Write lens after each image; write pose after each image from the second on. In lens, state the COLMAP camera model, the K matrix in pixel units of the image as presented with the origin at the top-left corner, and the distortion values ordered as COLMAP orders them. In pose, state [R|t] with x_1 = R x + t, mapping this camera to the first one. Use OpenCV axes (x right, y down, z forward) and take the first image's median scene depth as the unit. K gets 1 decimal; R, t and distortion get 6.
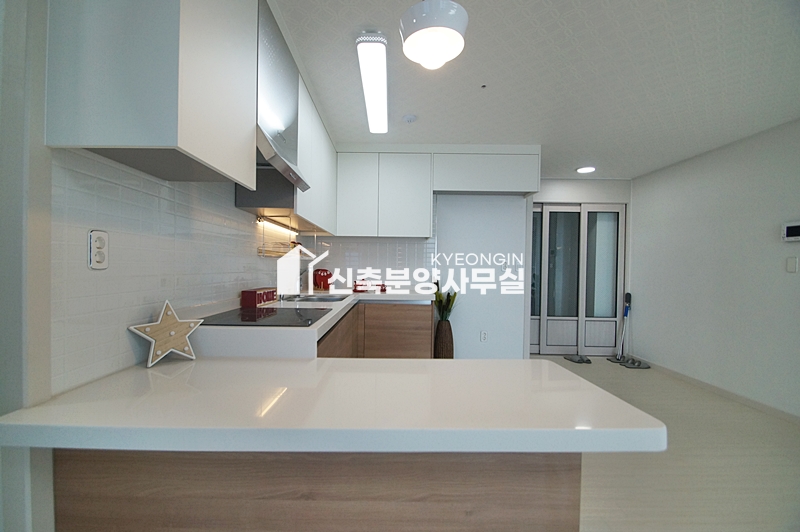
lens RADIAL K [[351.2, 0, 385.3], [0, 351.2, 271.4], [0, 0, 1]] dist [0.004129, -0.009691]
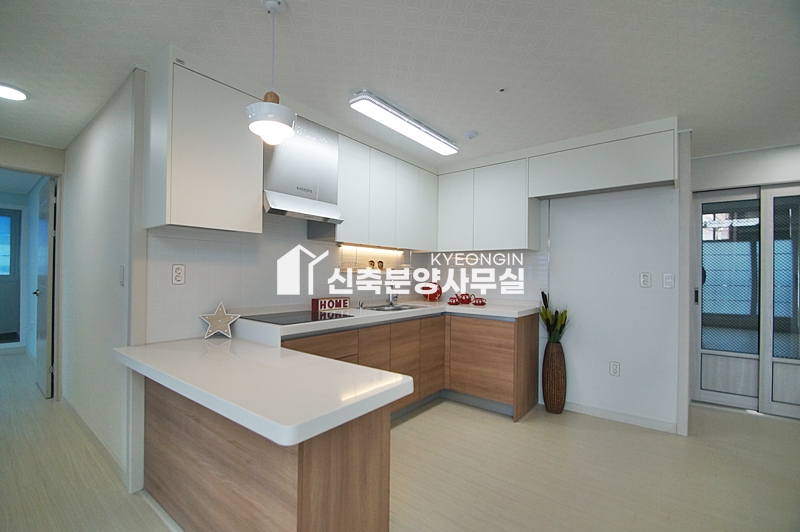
lens RADIAL K [[351.2, 0, 388.1], [0, 351.2, 270.5], [0, 0, 1]] dist [0.004129, -0.009691]
pose [[0.781346, -0.011125, -0.623999, 0.449036], [-0.008454, 0.999561, -0.028405, -0.011914], [0.624041, 0.027469, 0.780908, 0.064641]]
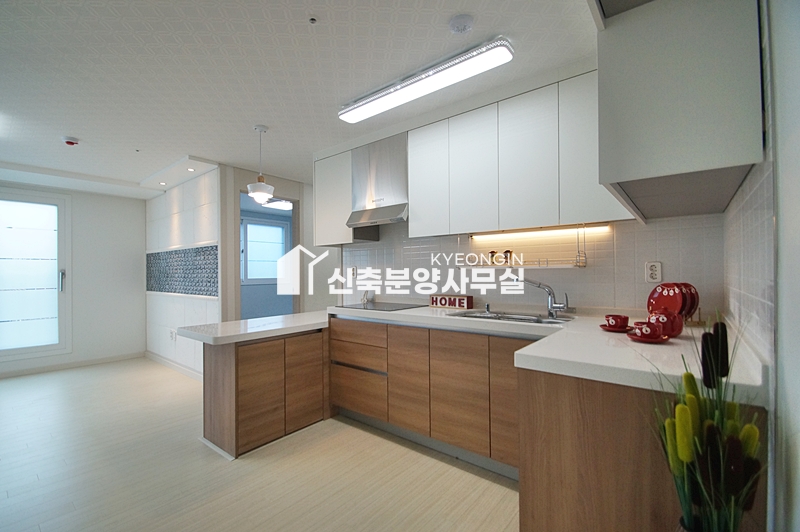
lens RADIAL K [[351.2, 0, 378.3], [0, 351.2, 271.6], [0, 0, 1]] dist [0.004129, -0.009691]
pose [[-0.630231, -0.013620, -0.776288, 0.534465], [-0.012644, 0.999894, -0.007279, -0.014827], [0.776305, 0.005228, -0.630336, 1.112390]]
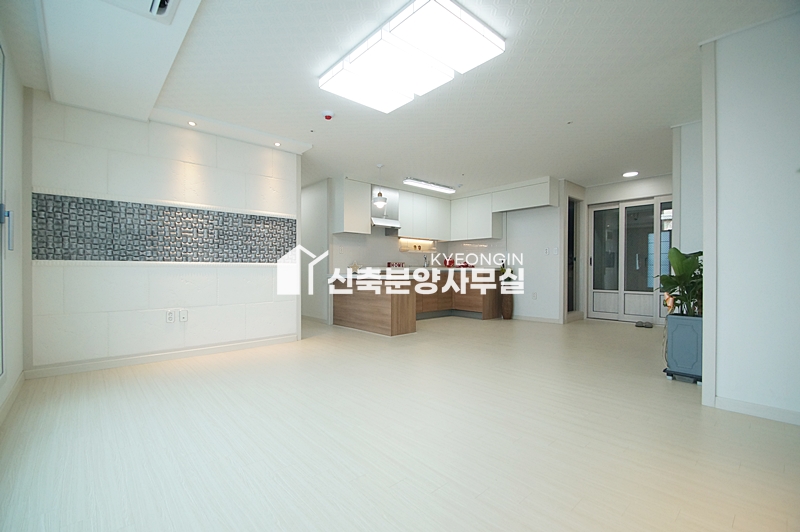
lens RADIAL K [[351.2, 0, 381.9], [0, 351.2, 270.0], [0, 0, 1]] dist [0.004129, -0.009691]
pose [[0.655389, -0.013341, -0.755174, 1.232504], [-0.003183, 0.999786, -0.020425, 0.120464], [0.755285, 0.015790, 0.655206, -0.695651]]
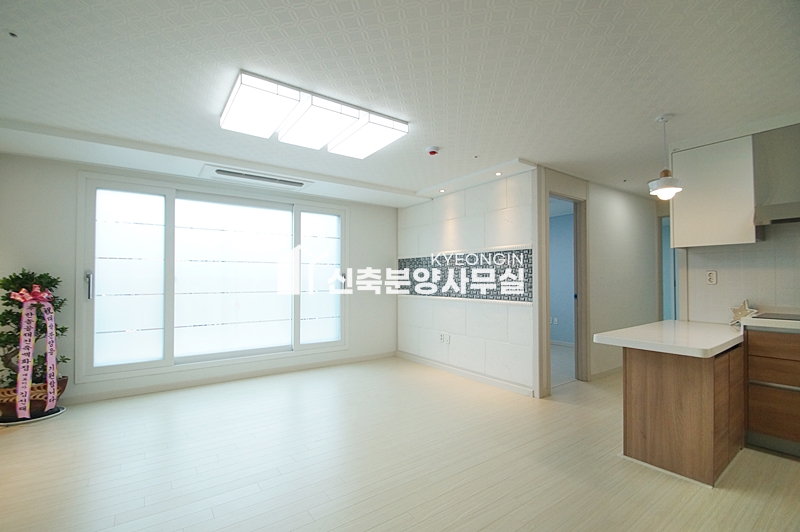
lens RADIAL K [[351.2, 0, 400.8], [0, 351.2, 272.1], [0, 0, 1]] dist [0.004129, -0.009691]
pose [[-0.806673, -0.027725, -0.590347, 0.989878], [-0.020732, 0.999612, -0.018617, 0.000944], [0.590634, -0.002779, -0.806935, 0.611009]]
